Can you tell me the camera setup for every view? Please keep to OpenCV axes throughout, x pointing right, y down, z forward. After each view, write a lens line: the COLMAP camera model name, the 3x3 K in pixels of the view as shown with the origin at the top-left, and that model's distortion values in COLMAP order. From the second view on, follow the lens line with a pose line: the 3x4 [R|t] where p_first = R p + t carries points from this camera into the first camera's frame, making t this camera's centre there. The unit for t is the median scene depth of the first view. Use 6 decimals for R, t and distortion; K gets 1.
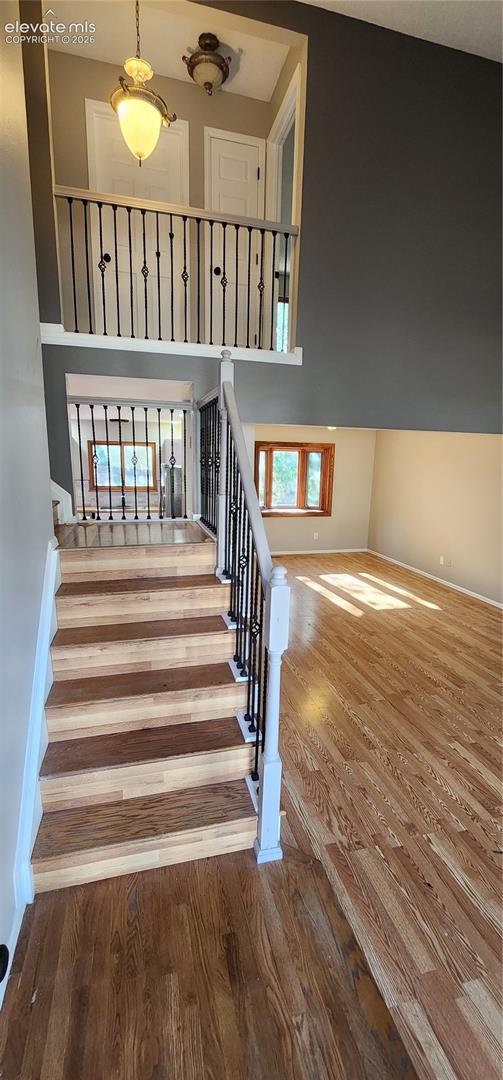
lens RADIAL K [[450.8, 0, 251.5], [0, 450.8, 540.0], [0, 0, 1]] dist [-0.002480, -0.000046]
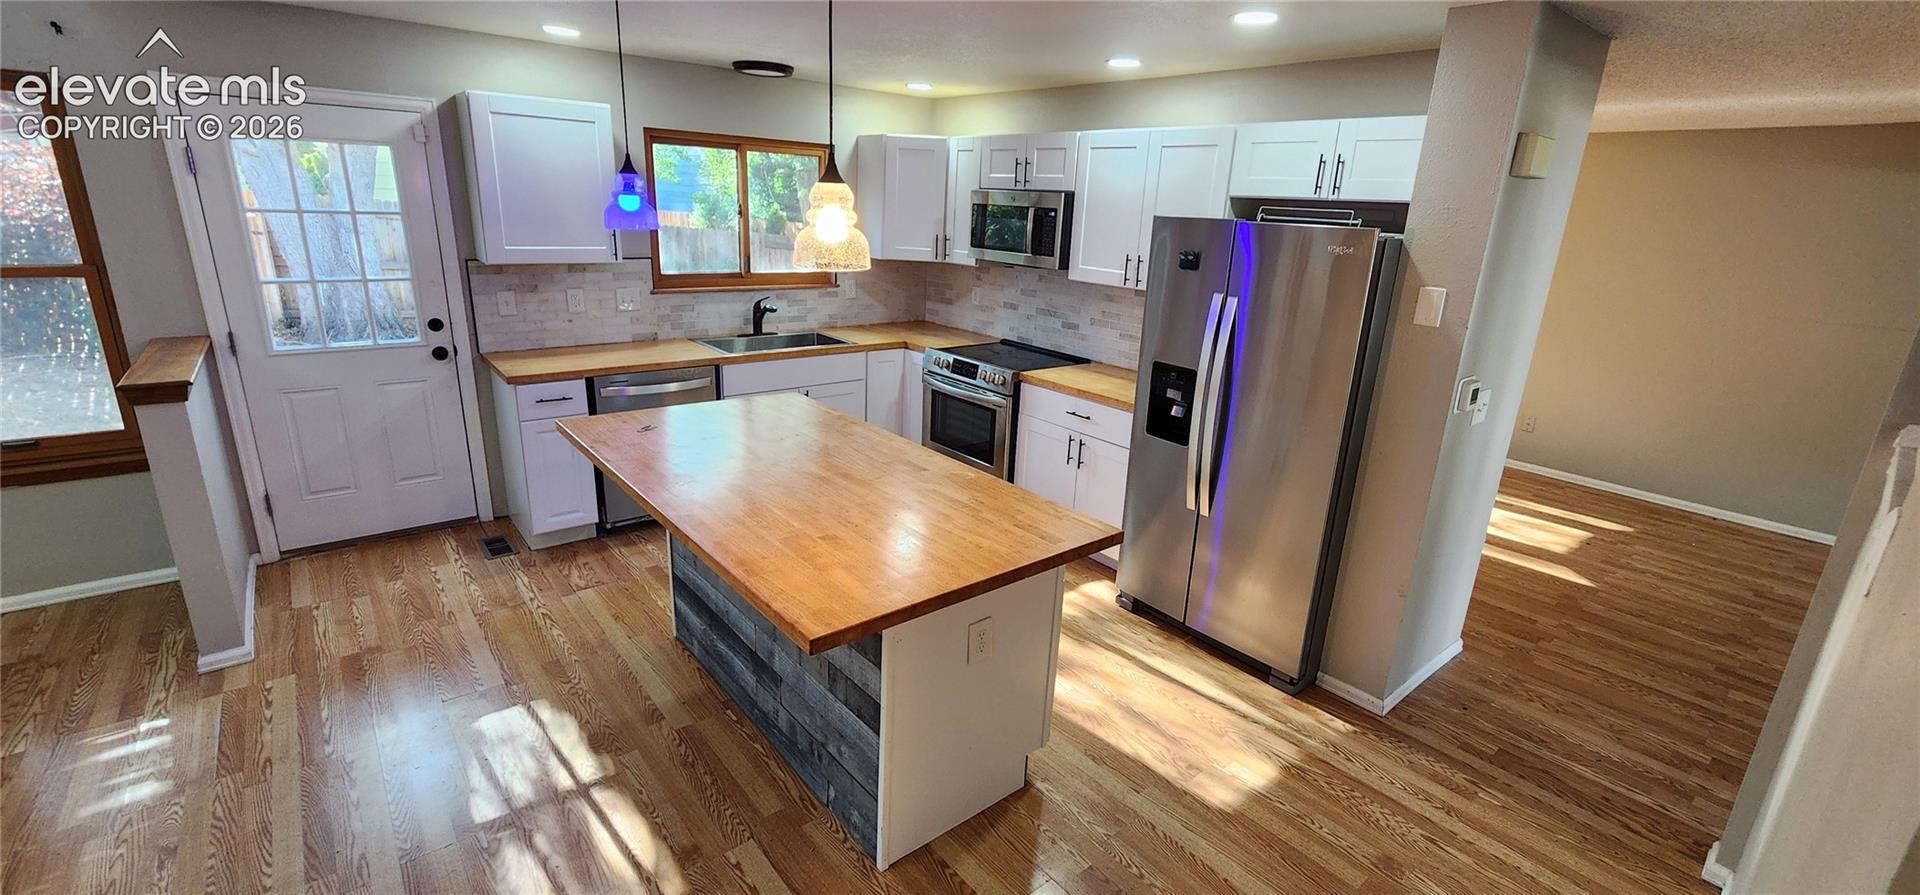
lens RADIAL K [[801.4, 0, 975.0], [0, 801.4, 429.6], [0, 0, 1]] dist [-0.002480, -0.000046]
pose [[0.907480, -0.099297, 0.408192, -0.543106], [0.055077, 0.991399, 0.118722, -0.093619], [-0.416470, -0.085256, 0.905143, 0.534619]]
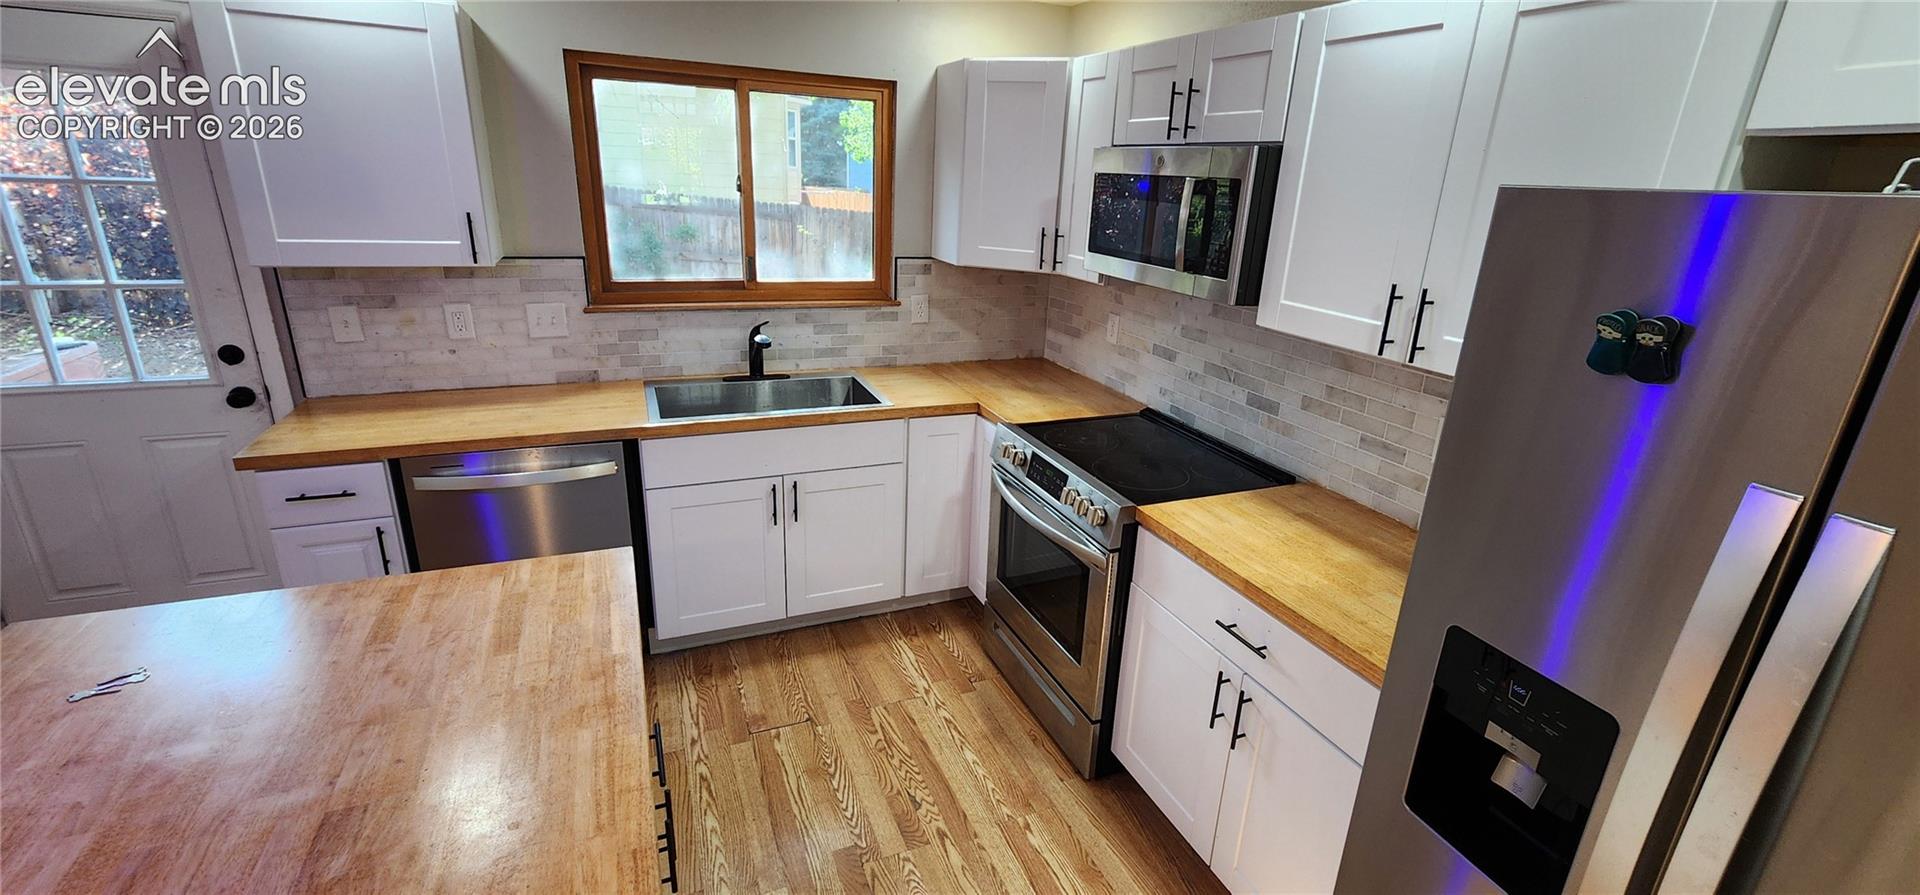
lens RADIAL K [[801.4, 0, 975.0], [0, 801.4, 429.6], [0, 0, 1]] dist [-0.002480, -0.000046]
pose [[0.988847, -0.024757, 0.146866, -0.329137], [0.006066, 0.991964, 0.126375, -0.138510], [-0.148815, -0.124075, 0.981050, 0.838209]]
